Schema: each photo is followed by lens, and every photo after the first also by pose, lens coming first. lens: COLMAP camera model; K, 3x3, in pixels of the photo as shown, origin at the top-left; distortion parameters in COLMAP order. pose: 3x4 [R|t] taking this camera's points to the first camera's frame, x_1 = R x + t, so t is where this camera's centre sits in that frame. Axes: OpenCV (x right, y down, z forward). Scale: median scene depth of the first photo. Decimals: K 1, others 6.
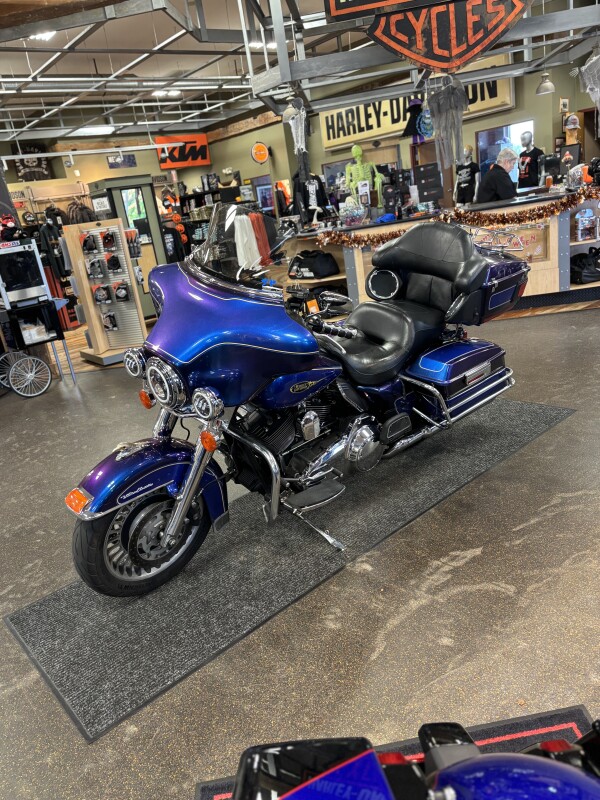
lens RADIAL K [[602.8, 0, 300.0], [0, 602.8, 400.0], [0, 0, 1]] dist [0.002995, 0.001336]
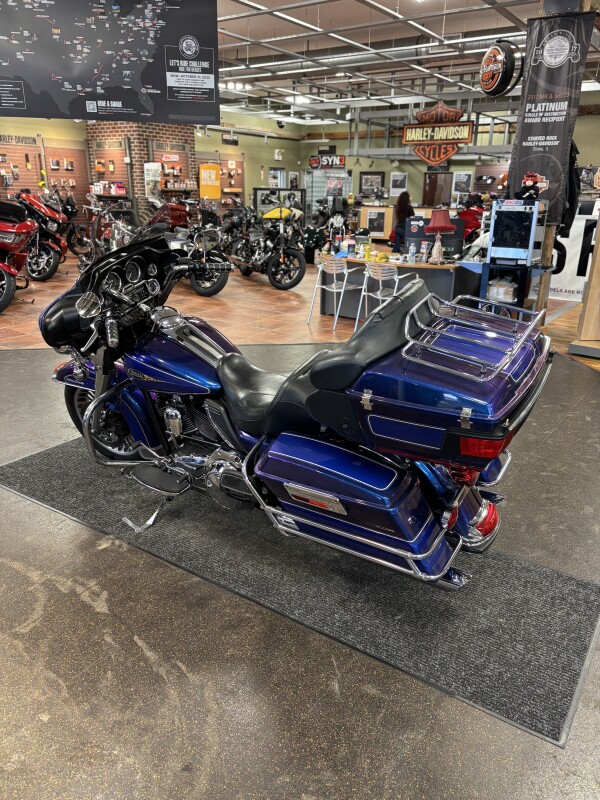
lens RADIAL K [[602.8, 0, 300.0], [0, 602.8, 400.0], [0, 0, 1]] dist [0.002995, 0.001336]
pose [[0.260128, 0.454214, -0.852070, 0.433733], [-0.348748, 0.867076, 0.355744, -0.203372], [0.900393, 0.204619, 0.383957, 0.352778]]
